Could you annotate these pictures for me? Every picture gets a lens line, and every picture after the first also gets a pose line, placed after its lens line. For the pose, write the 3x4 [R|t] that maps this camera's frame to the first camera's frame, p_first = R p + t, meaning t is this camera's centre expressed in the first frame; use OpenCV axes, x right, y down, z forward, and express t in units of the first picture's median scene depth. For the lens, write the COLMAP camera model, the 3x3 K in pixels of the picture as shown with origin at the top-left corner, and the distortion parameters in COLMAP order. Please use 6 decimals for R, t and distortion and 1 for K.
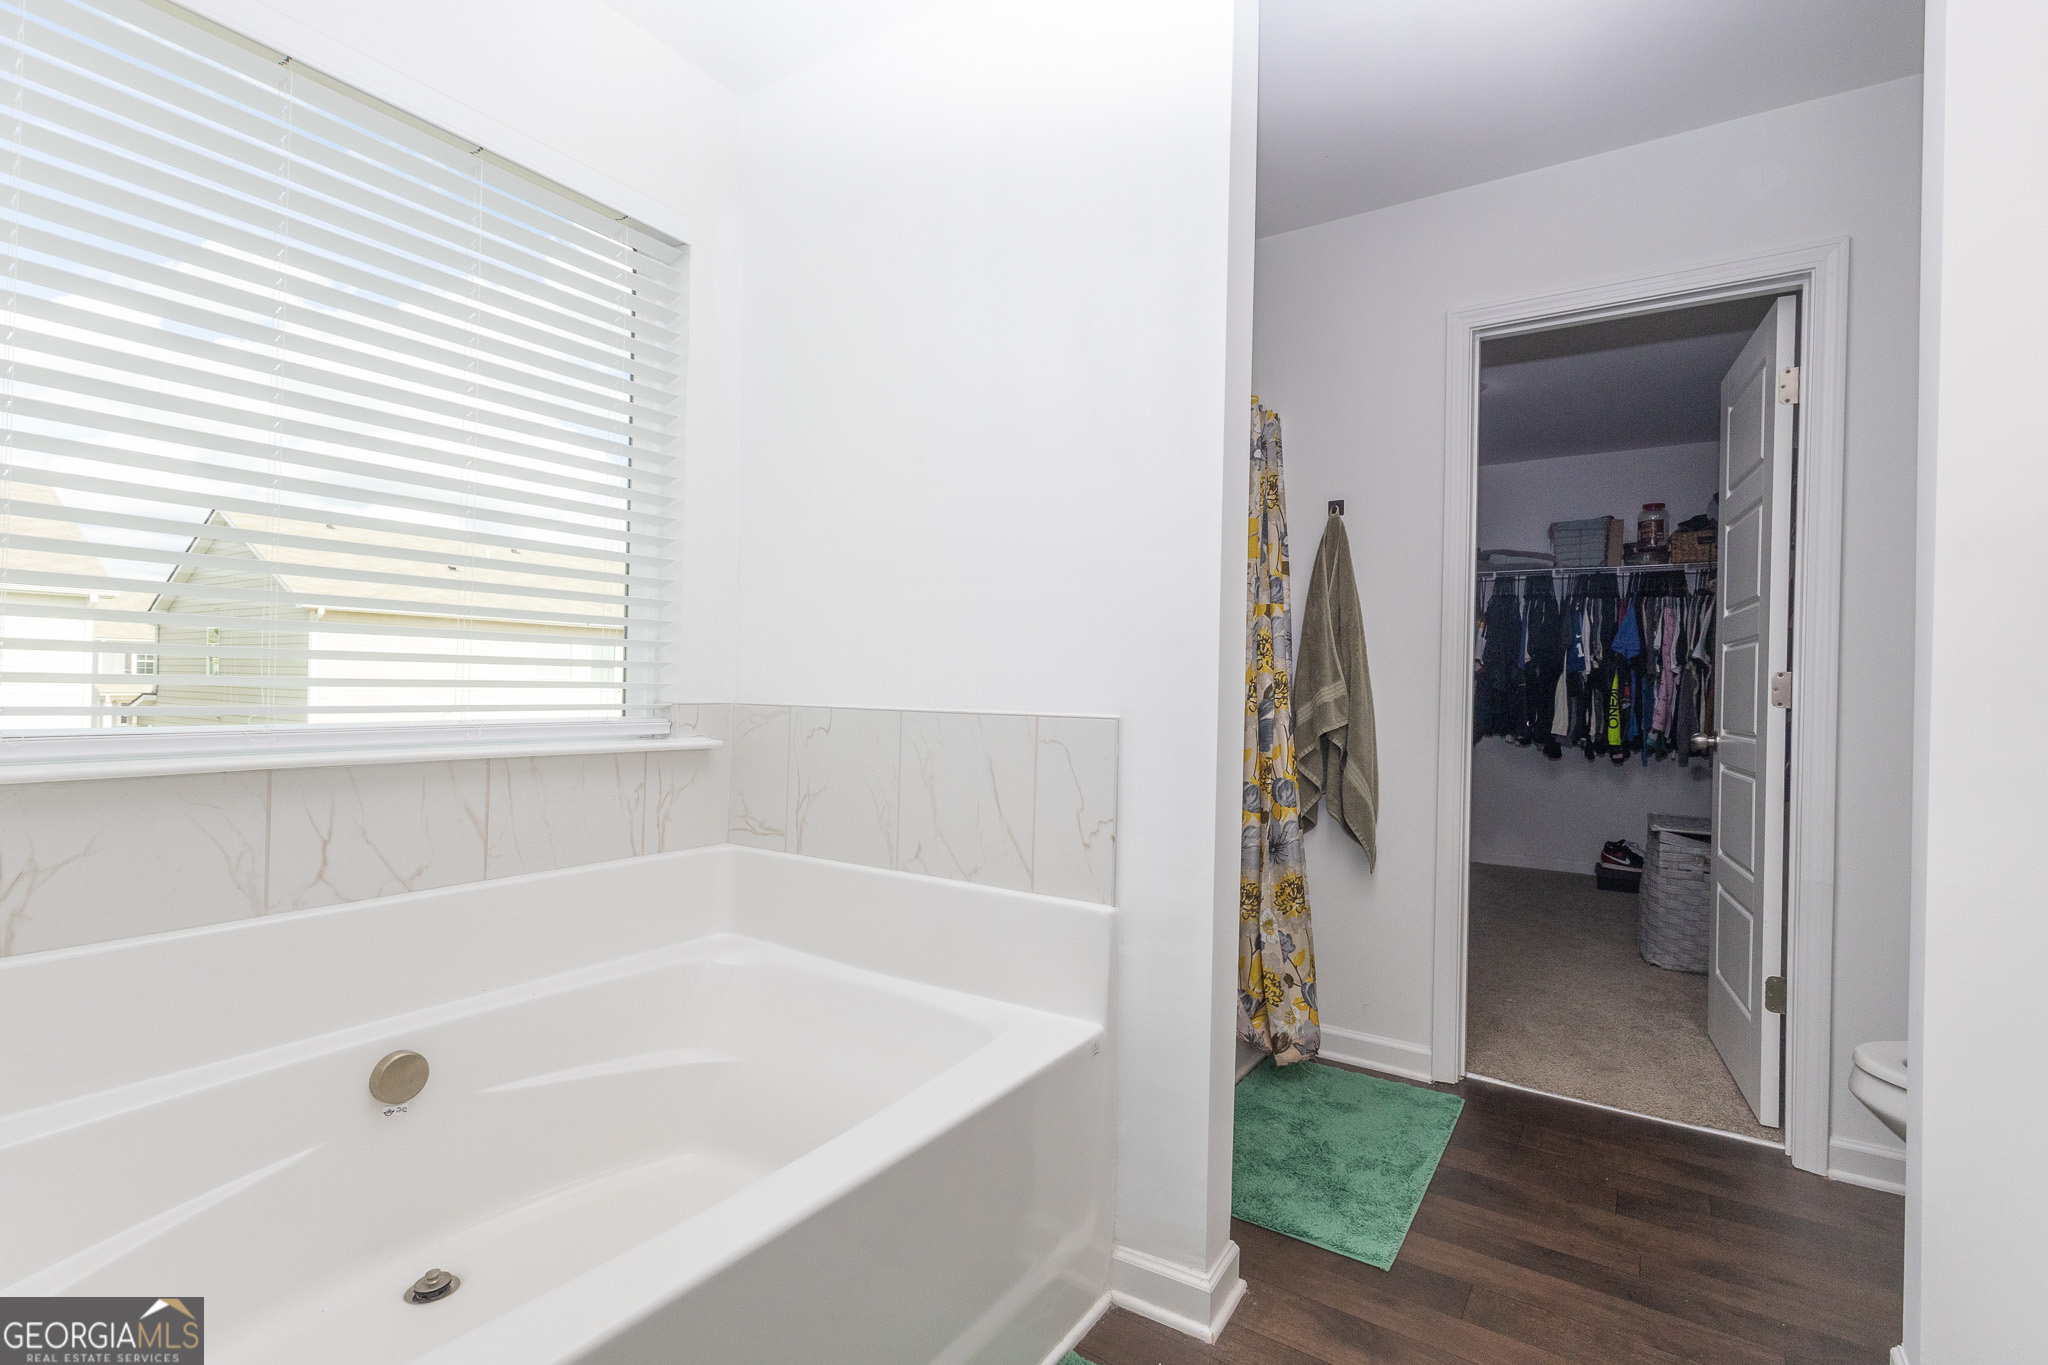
lens RADIAL K [[952.6, 0, 1024.0], [0, 952.6, 682.5], [0, 0, 1]] dist [0.003156, 0.000994]
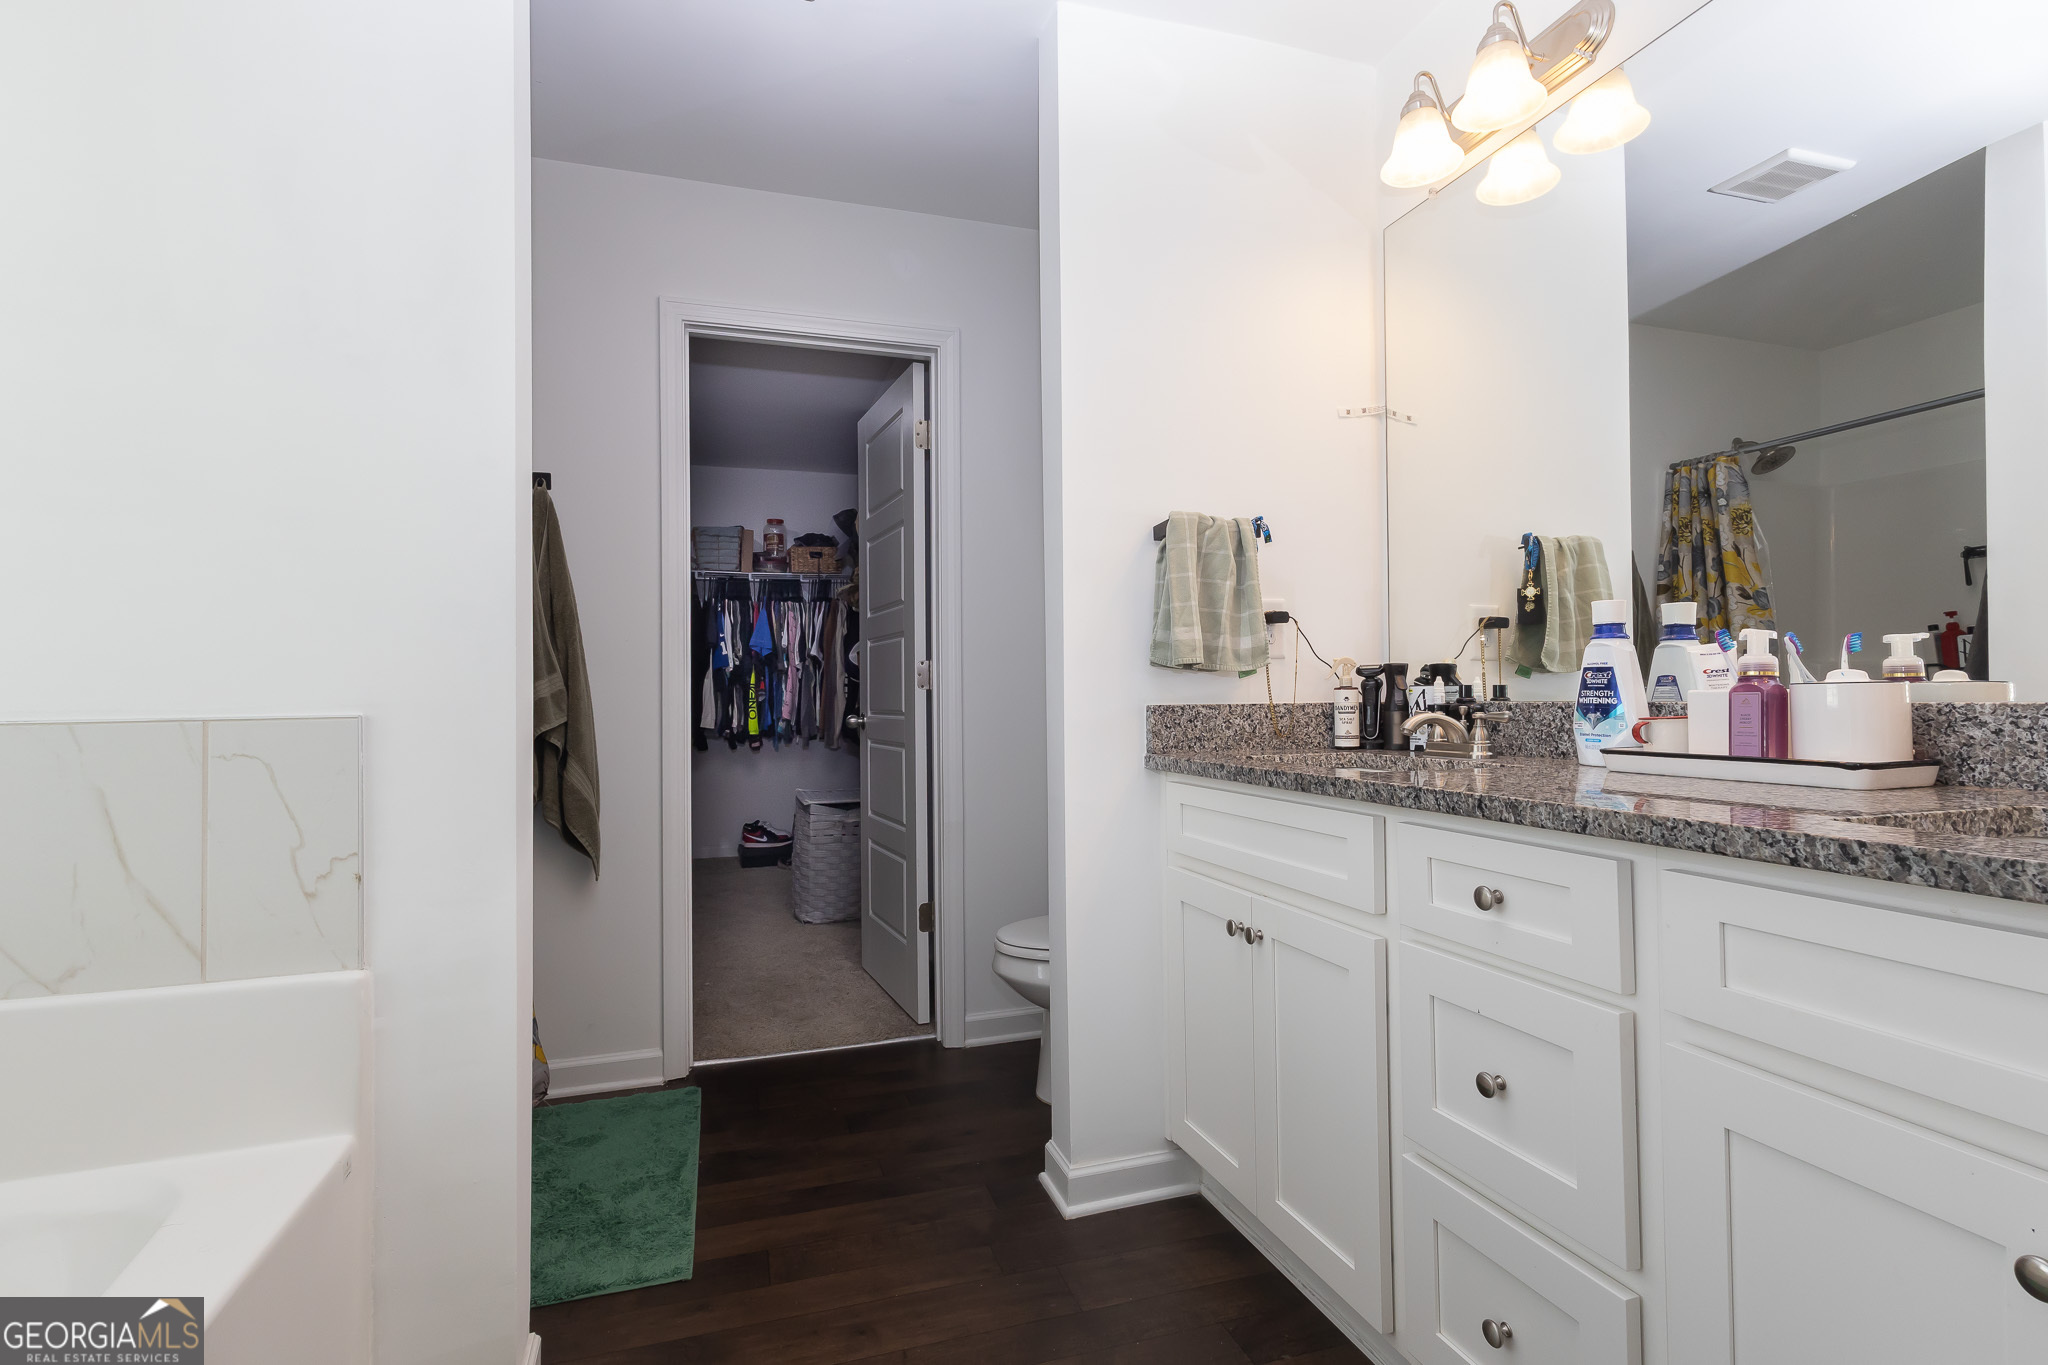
lens RADIAL K [[988.1, 0, 1024.0], [0, 988.1, 682.5], [0, 0, 1]] dist [0.003608, 0.000876]
pose [[0.620709, -0.017859, 0.783838, -0.125937], [0.023667, 0.999712, 0.004037, 0.013465], [-0.783684, 0.016045, 0.620952, 0.074031]]
